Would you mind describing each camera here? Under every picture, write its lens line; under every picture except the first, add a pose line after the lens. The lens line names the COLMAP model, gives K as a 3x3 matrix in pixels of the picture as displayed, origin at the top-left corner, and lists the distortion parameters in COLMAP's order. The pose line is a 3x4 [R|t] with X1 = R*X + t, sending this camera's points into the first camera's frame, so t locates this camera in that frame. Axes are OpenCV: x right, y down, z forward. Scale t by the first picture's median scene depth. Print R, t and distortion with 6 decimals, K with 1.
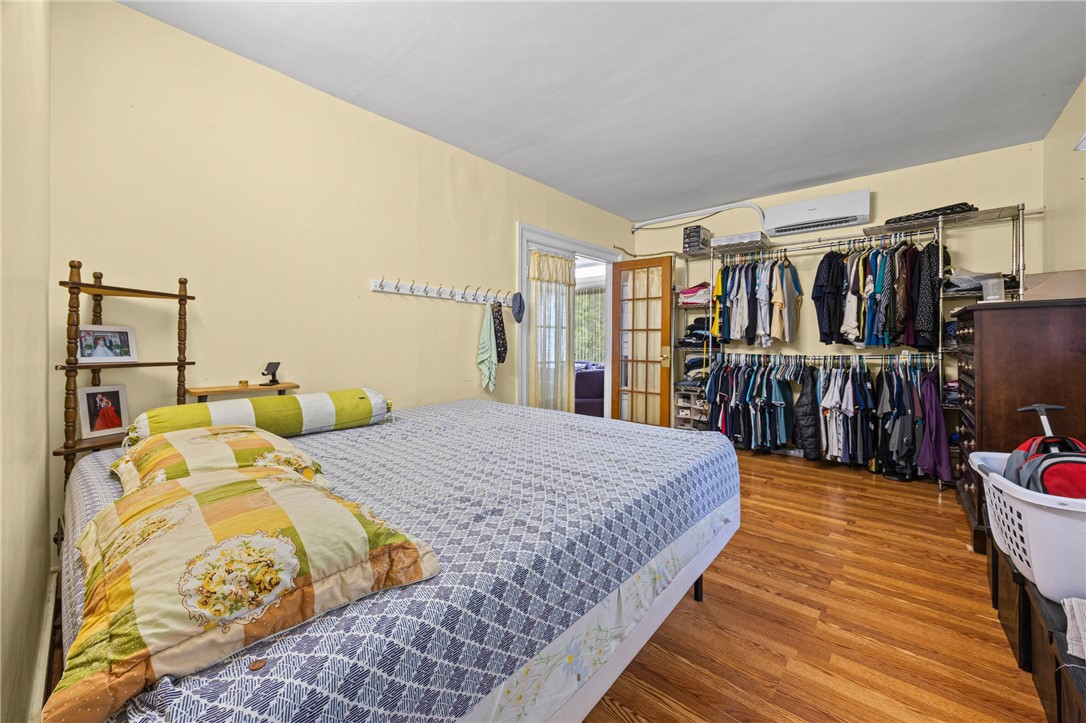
lens RADIAL K [[422.2, 0, 540.5], [0, 422.2, 334.9], [0, 0, 1]] dist [0.001400, 0.000419]
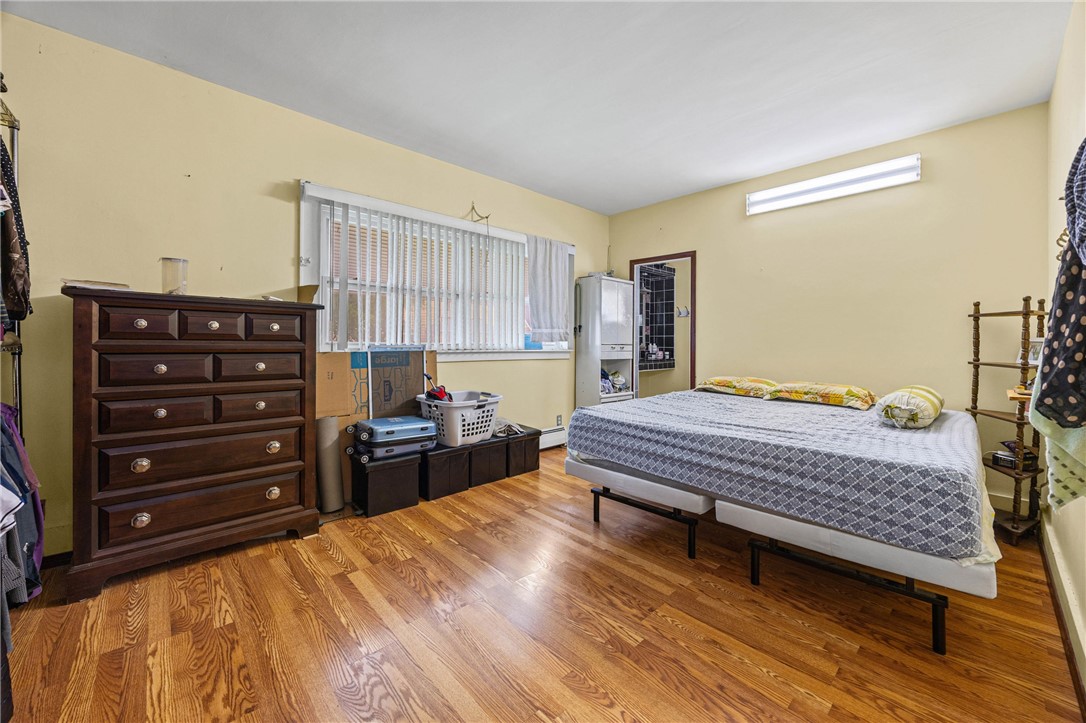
lens RADIAL K [[422.2, 0, 542.0], [0, 422.2, 351.6], [0, 0, 1]] dist [0.001400, 0.000419]
pose [[-0.995653, -0.015919, 0.091774, 0.412977], [-0.015025, 0.999833, 0.010421, 0.029638], [-0.091924, 0.008997, -0.995725, 2.328991]]
